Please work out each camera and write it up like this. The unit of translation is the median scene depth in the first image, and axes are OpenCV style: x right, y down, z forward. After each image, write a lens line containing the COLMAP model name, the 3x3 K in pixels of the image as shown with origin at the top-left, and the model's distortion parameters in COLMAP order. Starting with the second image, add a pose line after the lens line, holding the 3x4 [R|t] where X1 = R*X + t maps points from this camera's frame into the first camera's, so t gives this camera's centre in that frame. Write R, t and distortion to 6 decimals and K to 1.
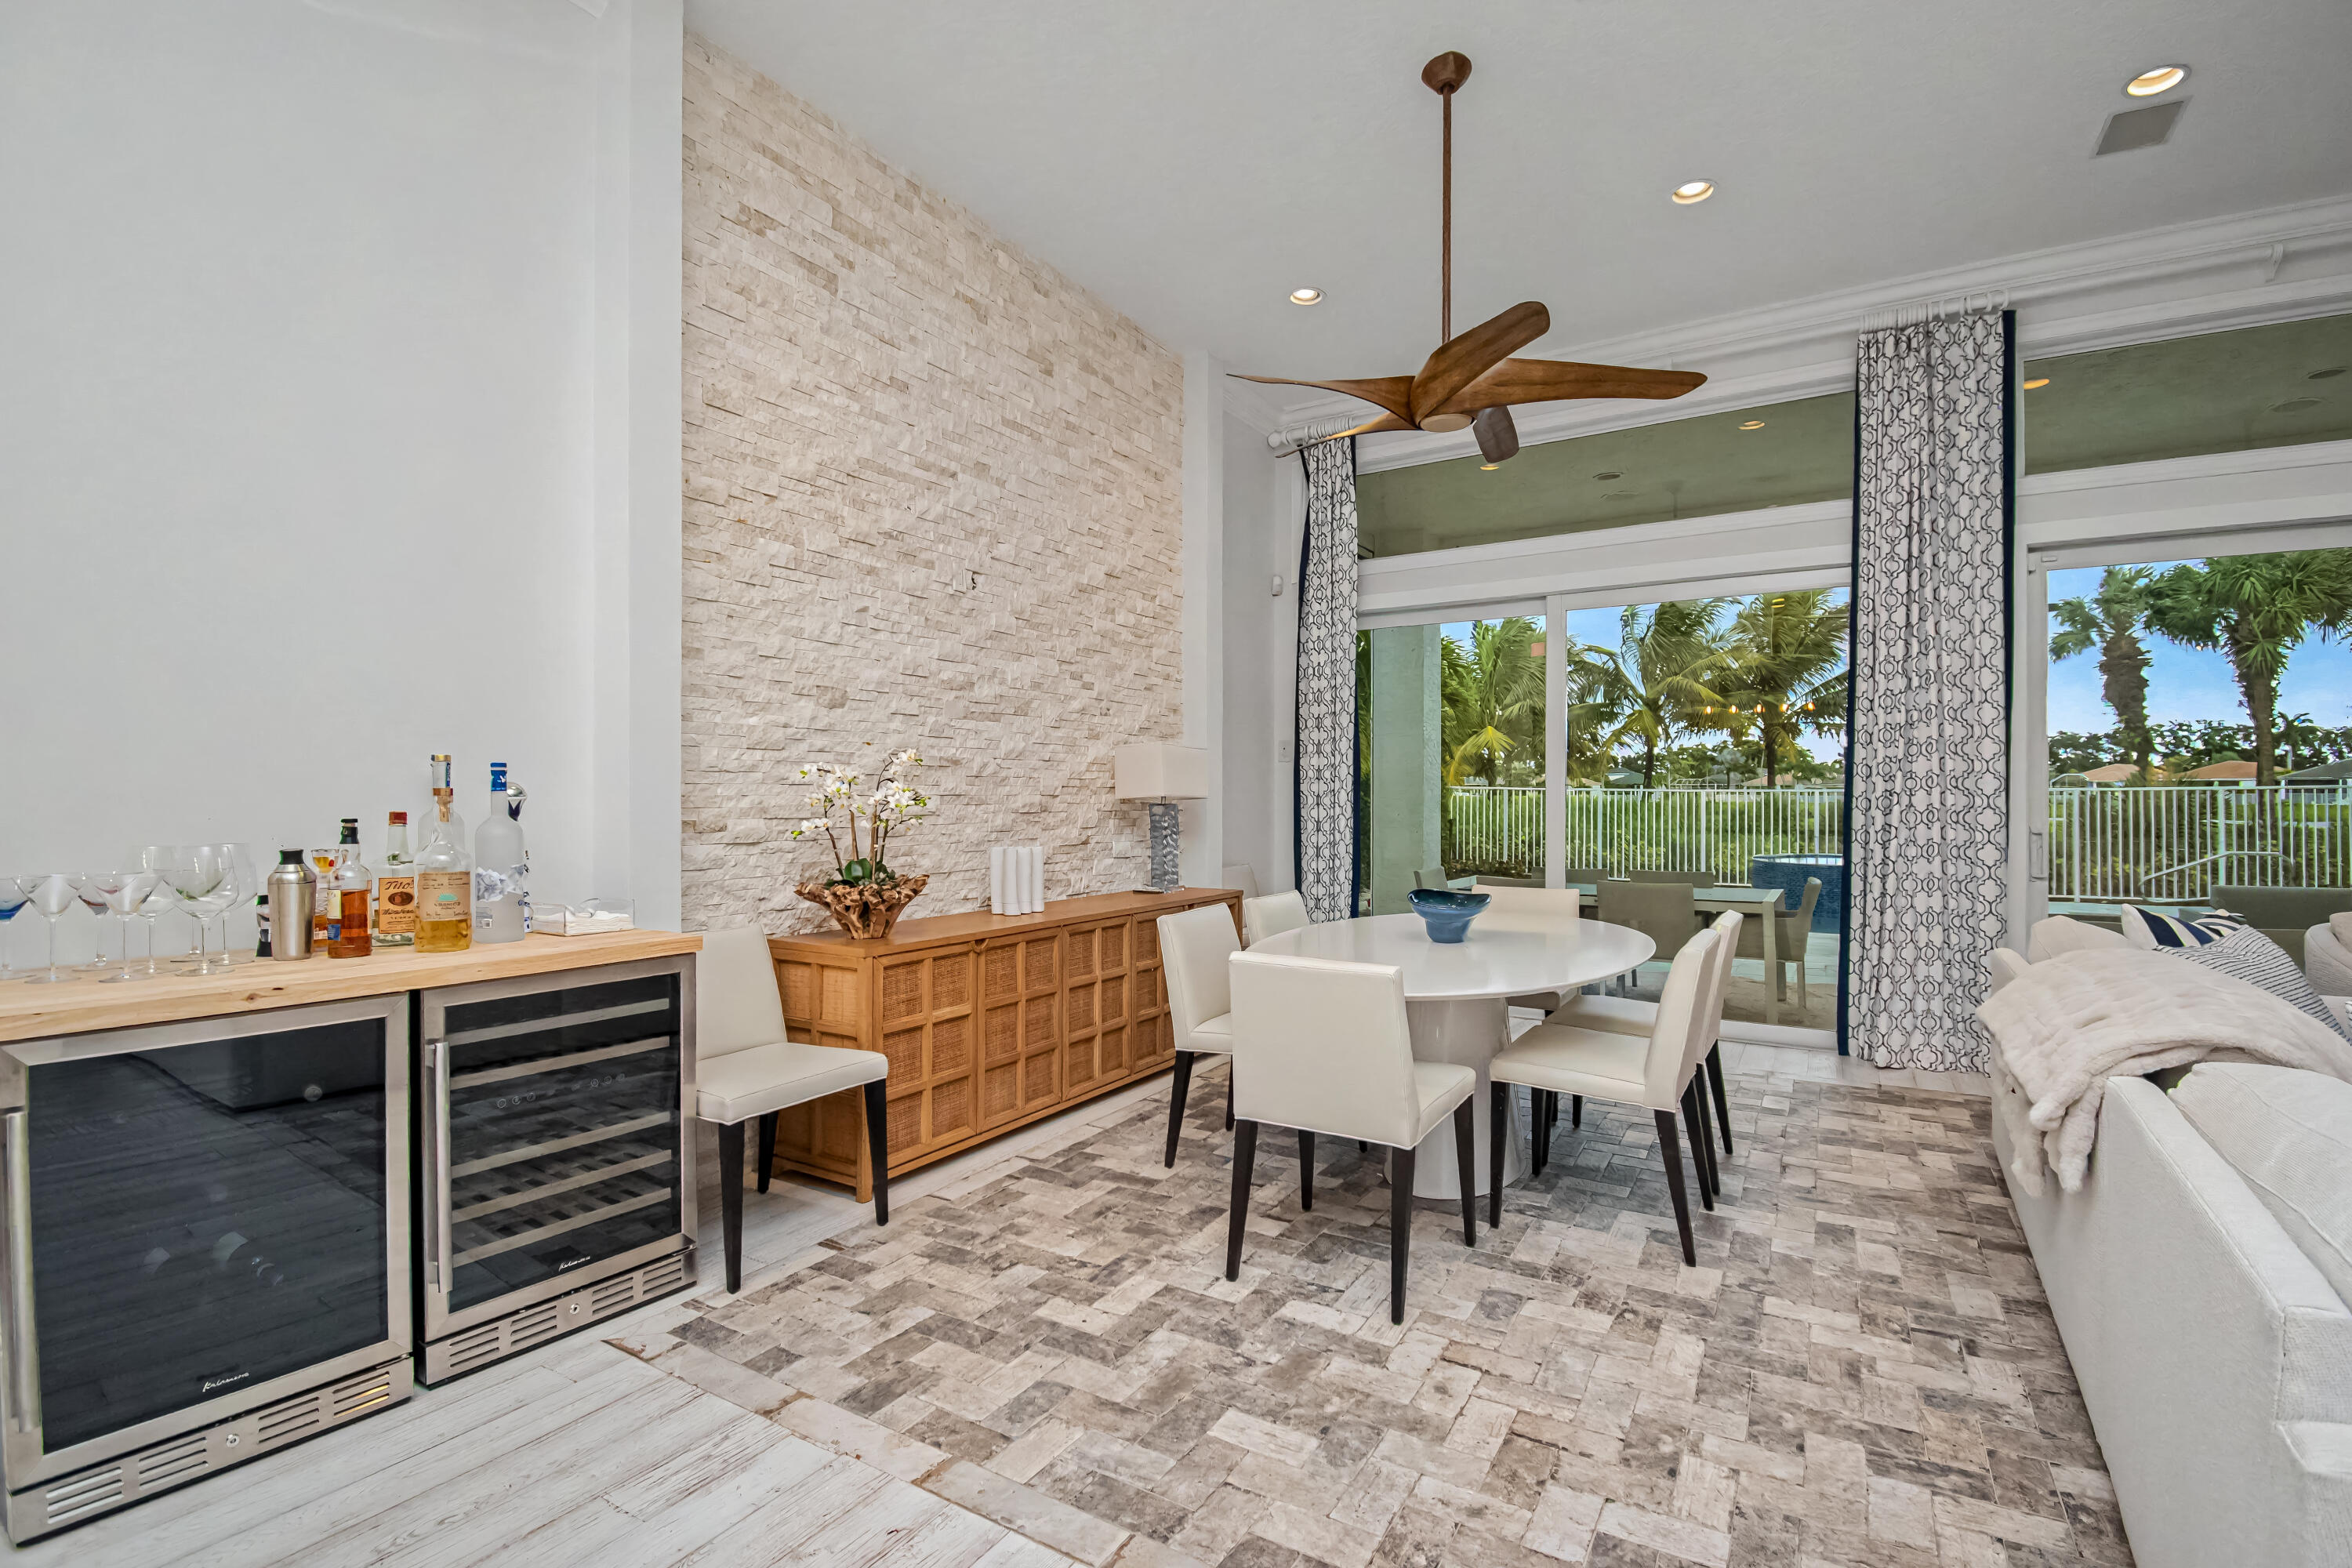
lens RADIAL K [[1064.3, 0, 1189.2], [0, 1064.3, 795.7], [0, 0, 1]] dist [0.006663, -0.014621]
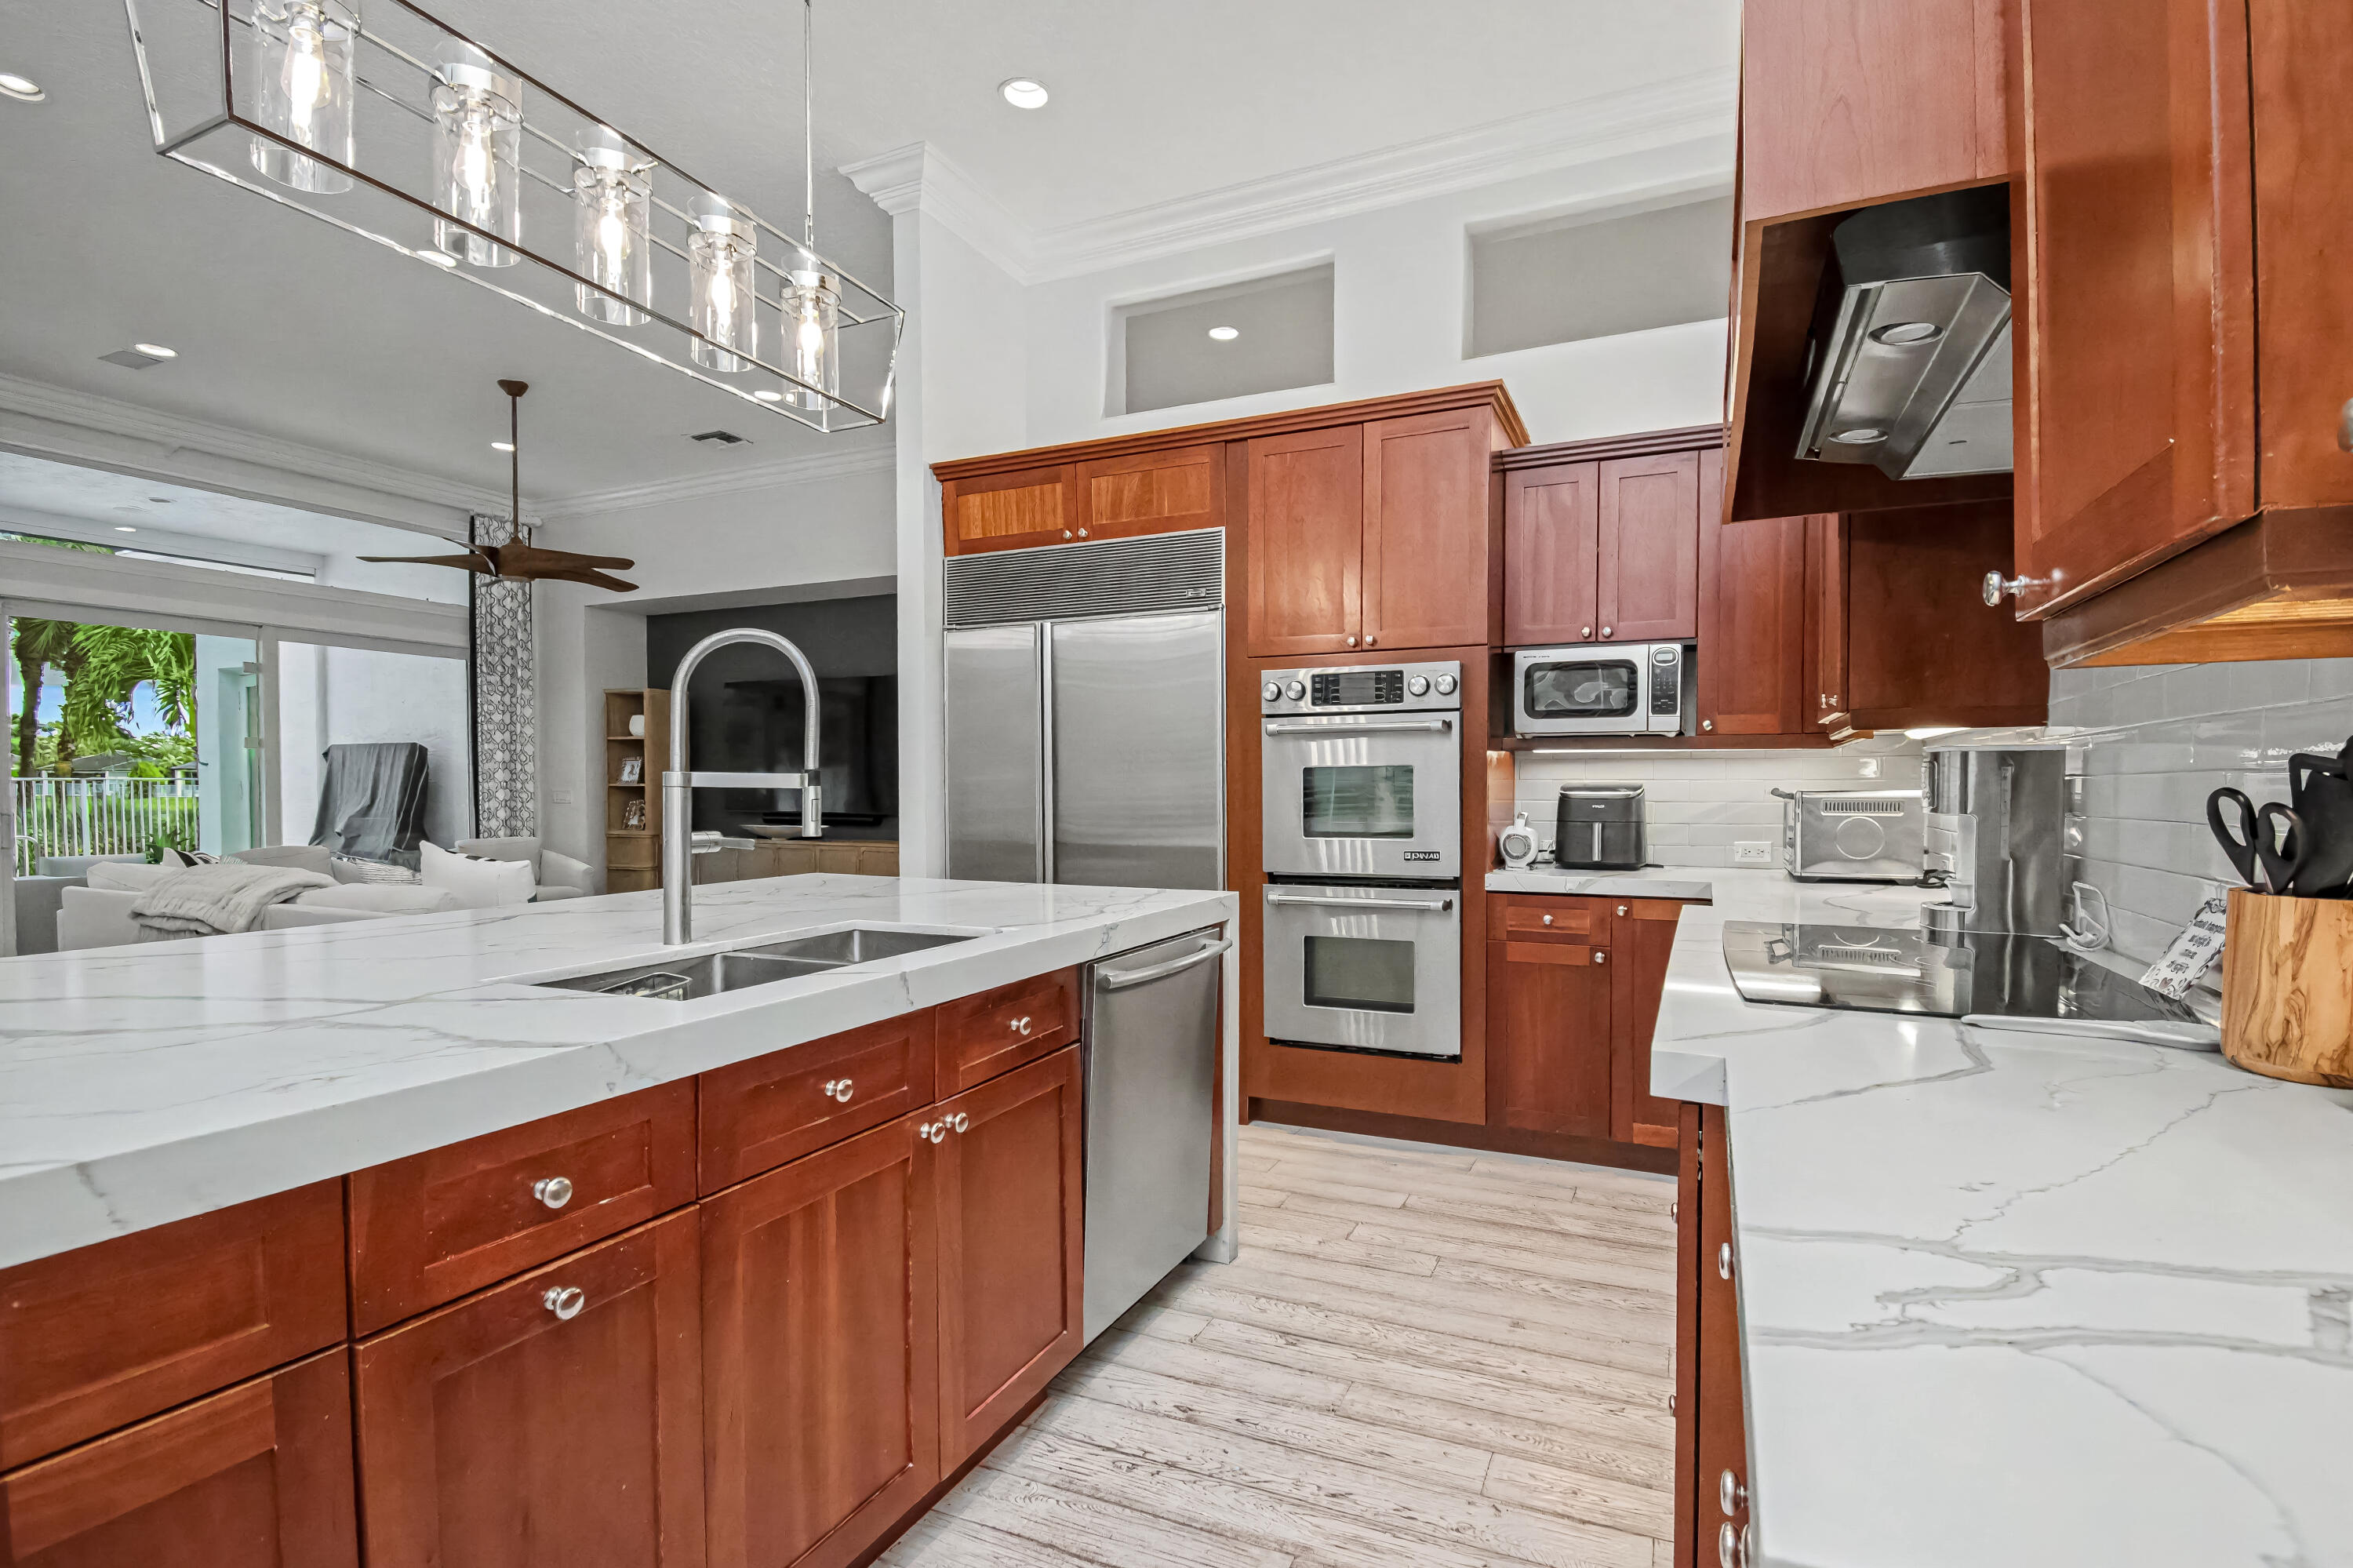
lens RADIAL K [[1118.6, 0, 1178.0], [0, 1118.6, 815.1], [0, 0, 1]] dist [0.007429, -0.006823]
pose [[-0.111284, -0.022496, 0.993534, -0.882926], [-0.002944, 0.999747, 0.022307, 0.002432], [-0.993784, -0.000443, -0.111322, -0.353474]]
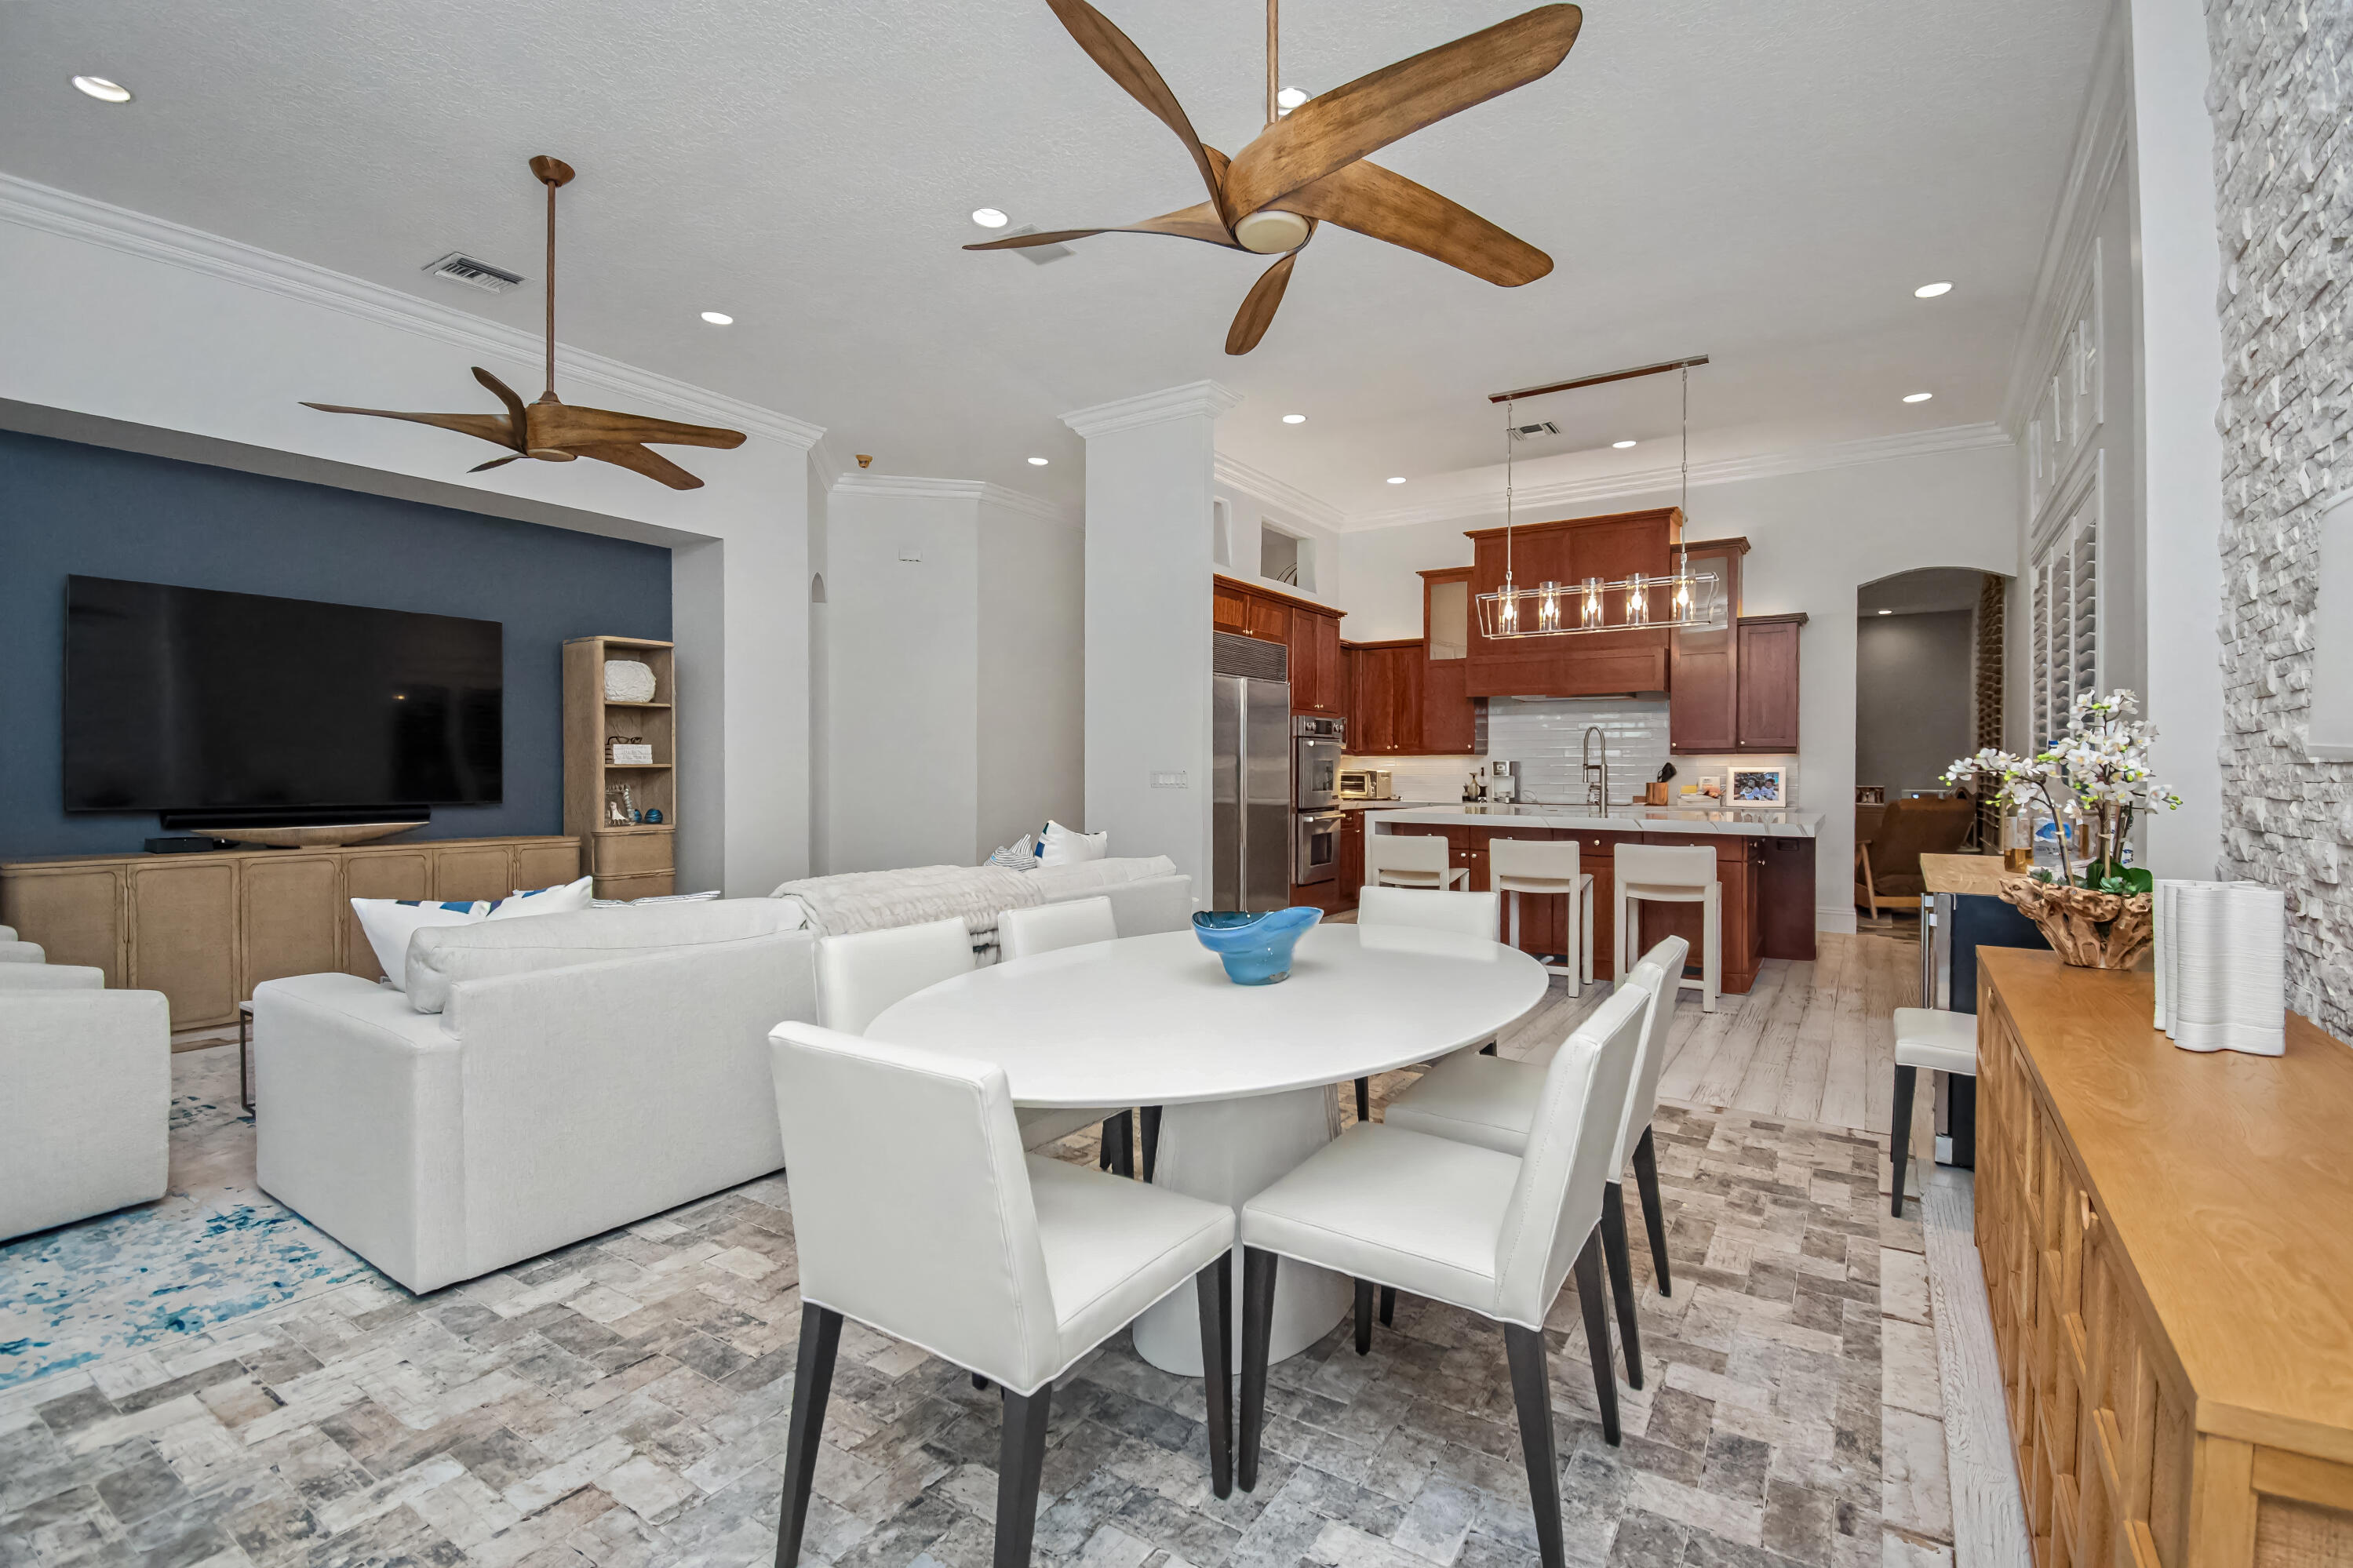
lens RADIAL K [[1064.7, 0, 1187.6], [0, 1064.7, 776.4], [0, 0, 1]] dist [0.006663, -0.014621]
pose [[-0.999574, -0.000904, 0.029169, 0.244436], [-0.000770, 0.999989, 0.004585, 0.004511], [-0.029173, 0.004561, -0.999564, 1.516005]]
